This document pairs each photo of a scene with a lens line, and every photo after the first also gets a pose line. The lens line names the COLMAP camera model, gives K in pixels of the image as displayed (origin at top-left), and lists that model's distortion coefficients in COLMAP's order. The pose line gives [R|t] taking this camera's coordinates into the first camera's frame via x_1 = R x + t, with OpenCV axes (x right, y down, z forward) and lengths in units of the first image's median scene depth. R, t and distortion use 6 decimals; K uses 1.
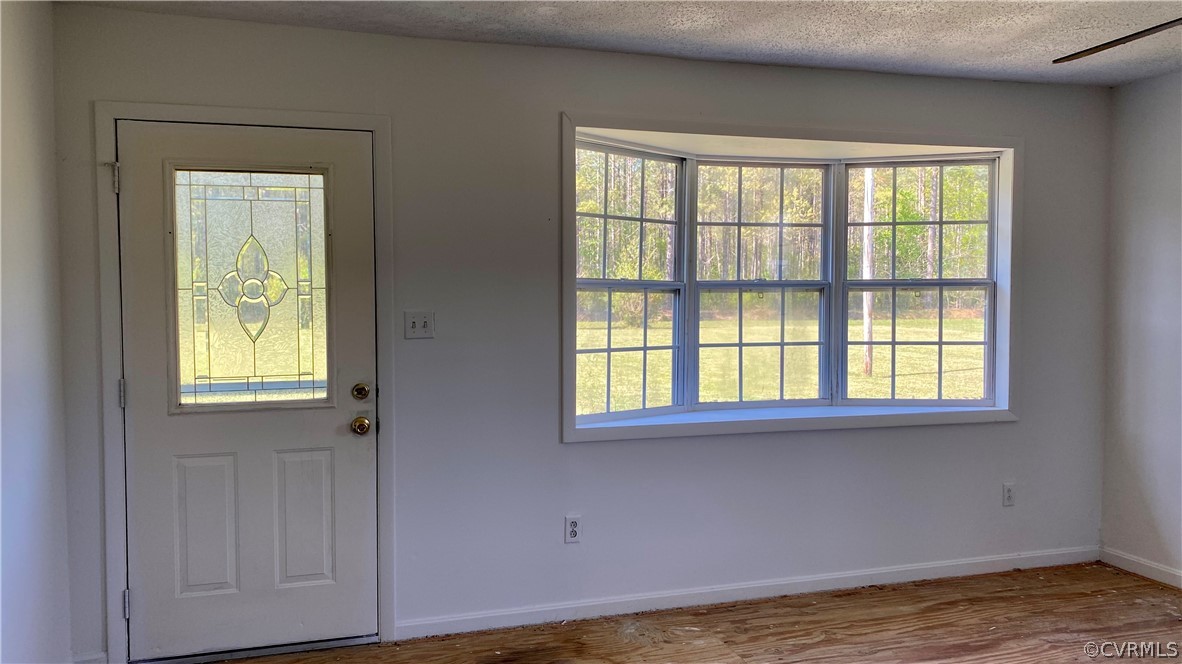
lens RADIAL K [[916.9, 0, 587.2], [0, 916.9, 323.2], [0, 0, 1]] dist [0.054237, -0.053425]
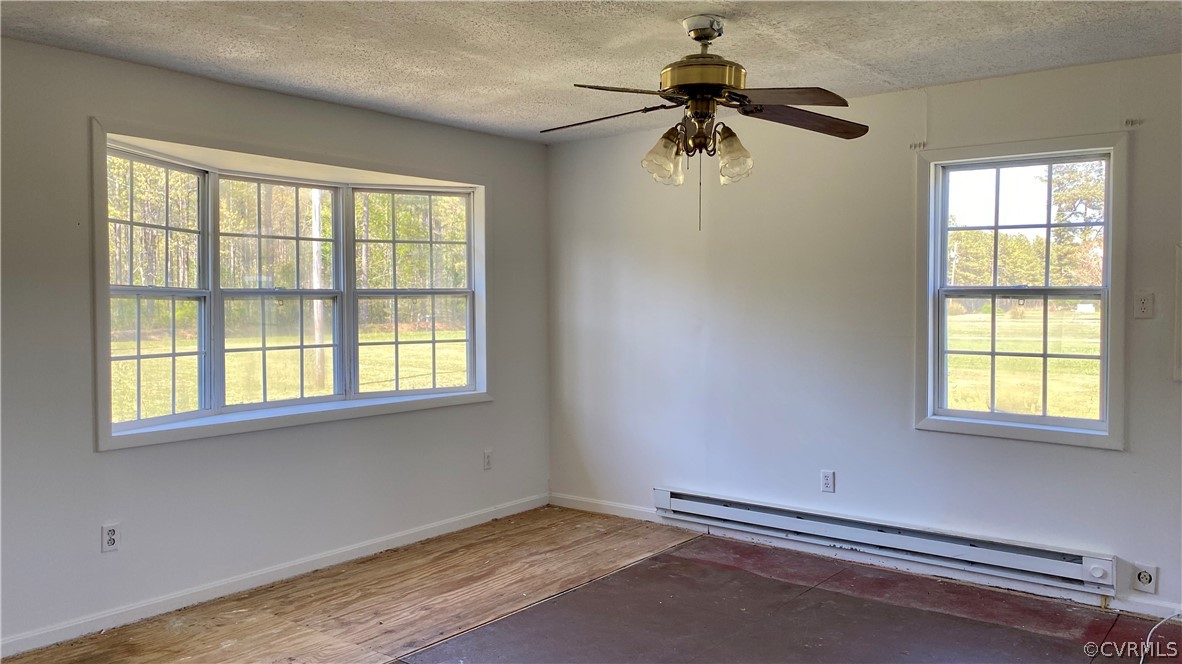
lens RADIAL K [[916.9, 0, 590.8], [0, 916.9, 327.9], [0, 0, 1]] dist [0.054237, -0.053425]
pose [[0.823522, -0.019867, 0.566936, -0.139300], [0.026808, 0.999633, -0.003912, 0.014515], [-0.566650, 0.018420, 0.823753, -0.114699]]
